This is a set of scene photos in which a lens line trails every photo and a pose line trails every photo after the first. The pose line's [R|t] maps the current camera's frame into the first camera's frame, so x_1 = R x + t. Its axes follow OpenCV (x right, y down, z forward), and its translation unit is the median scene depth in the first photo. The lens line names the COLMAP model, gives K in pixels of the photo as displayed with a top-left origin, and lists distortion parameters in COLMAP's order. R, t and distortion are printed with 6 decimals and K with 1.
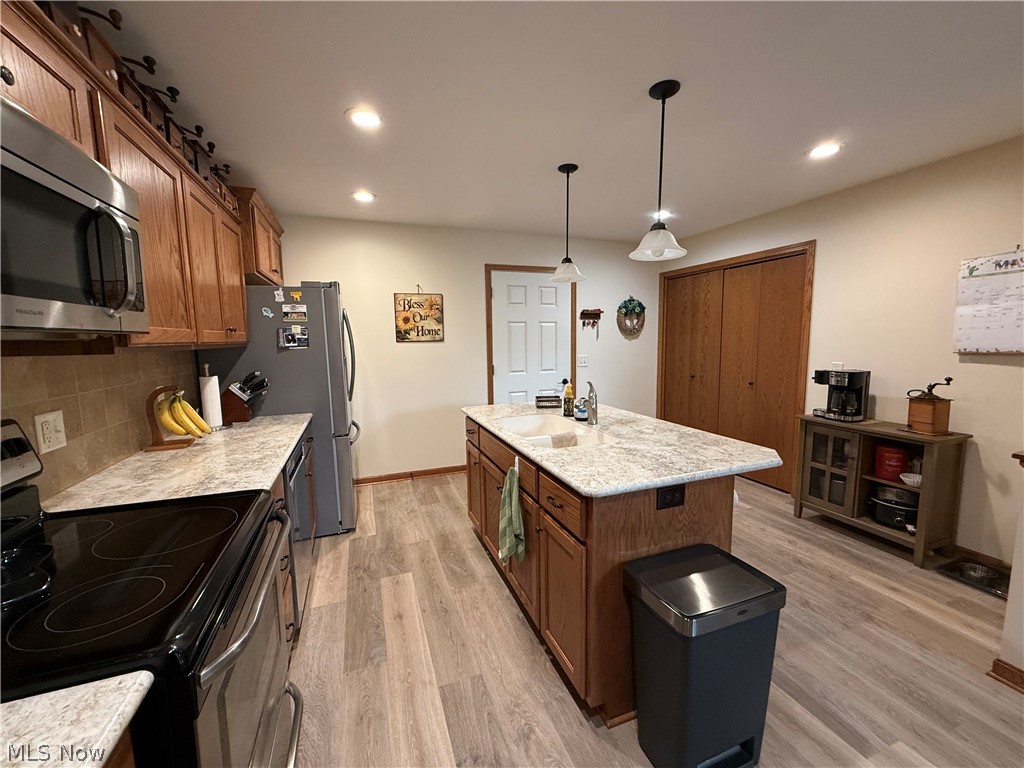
lens RADIAL K [[406.2, 0, 508.1], [0, 406.2, 383.8], [0, 0, 1]] dist [-0.002167, -0.000007]
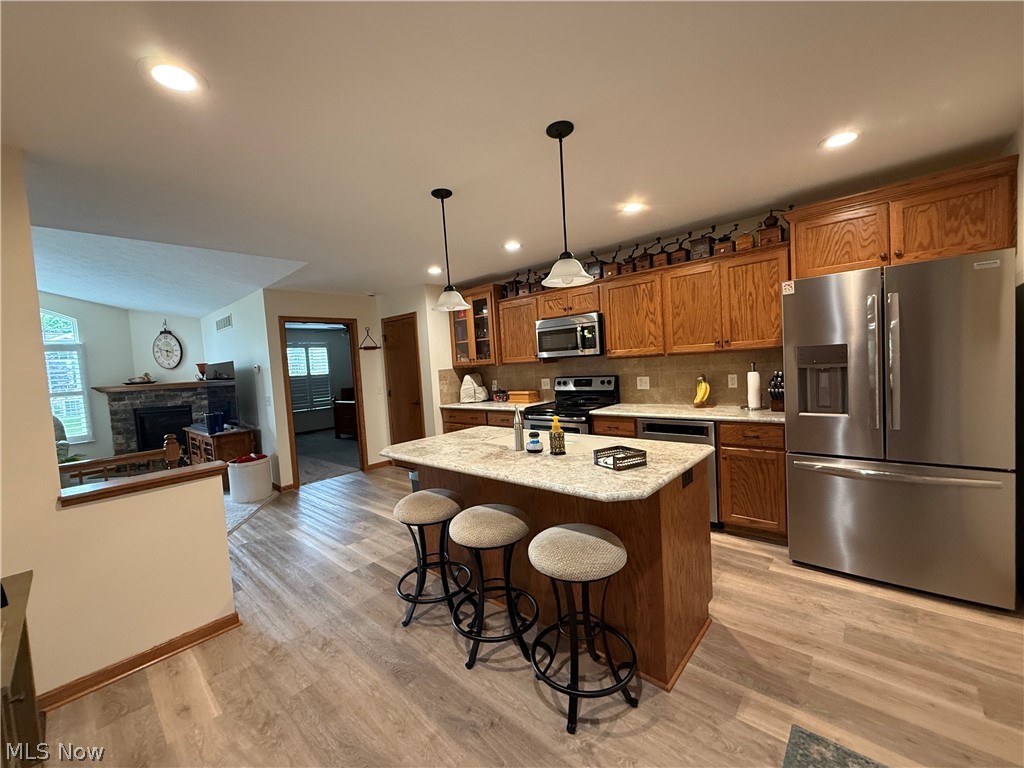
lens RADIAL K [[406.2, 0, 507.6], [0, 406.2, 383.0], [0, 0, 1]] dist [-0.002167, -0.000007]
pose [[-0.883476, 0.092588, -0.459237, 0.399435], [0.021967, 0.987384, 0.156811, -0.129965], [0.467962, 0.128451, -0.874364, 1.083316]]
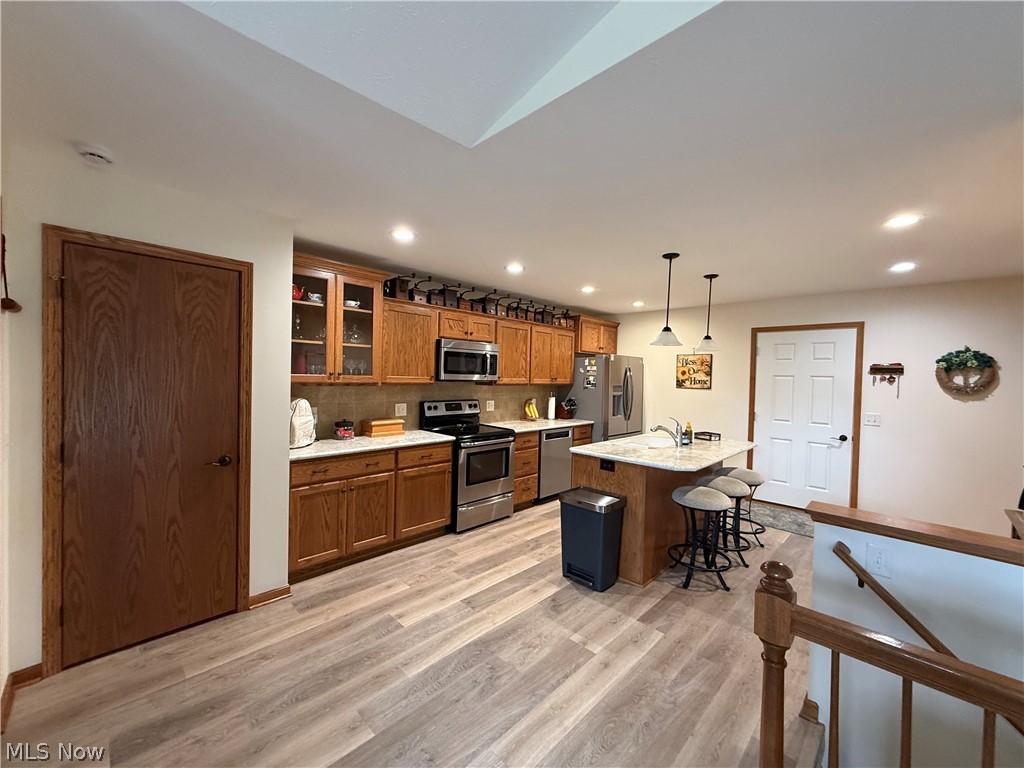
lens RADIAL K [[406.2, 0, 508.1], [0, 406.2, 382.8], [0, 0, 1]] dist [-0.002167, -0.000007]
pose [[0.424731, 0.041209, -0.904381, 0.778523], [-0.132609, 0.991021, -0.017121, -0.015984], [0.895555, 0.127201, 0.426381, -0.158624]]
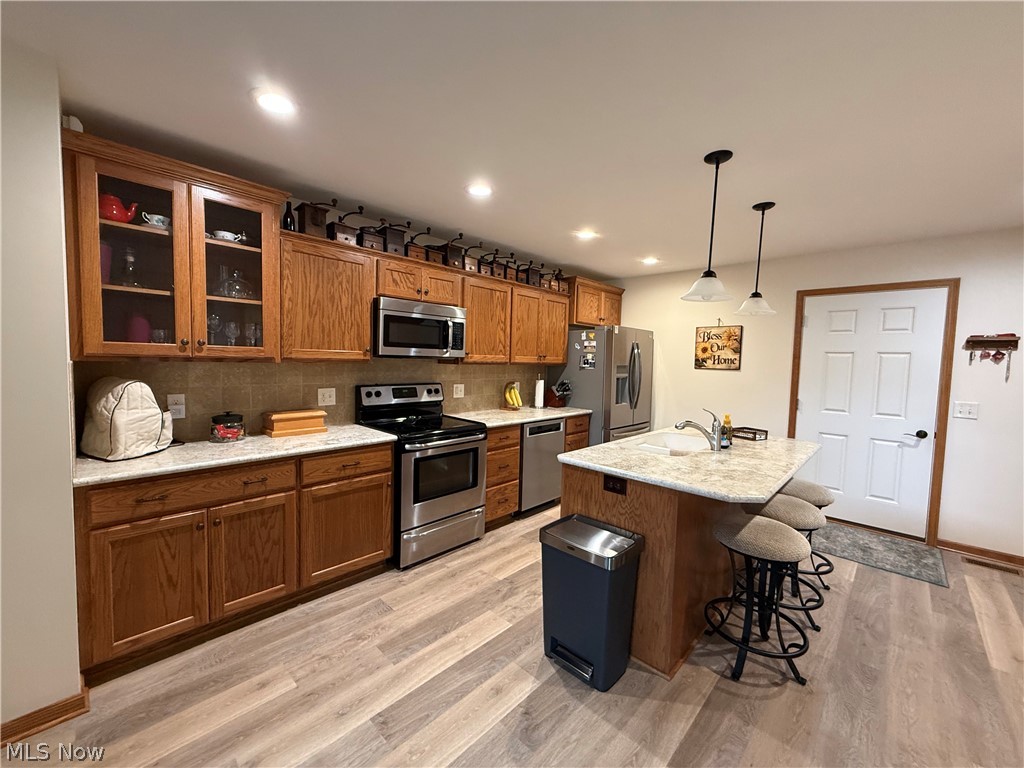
lens RADIAL K [[406.2, 0, 507.8], [0, 406.2, 383.3], [0, 0, 1]] dist [-0.002167, -0.000007]
pose [[0.432233, 0.080471, -0.898164, 0.542338], [-0.134160, 0.990664, 0.024196, -0.017086], [0.891726, 0.110039, 0.438993, 0.013526]]
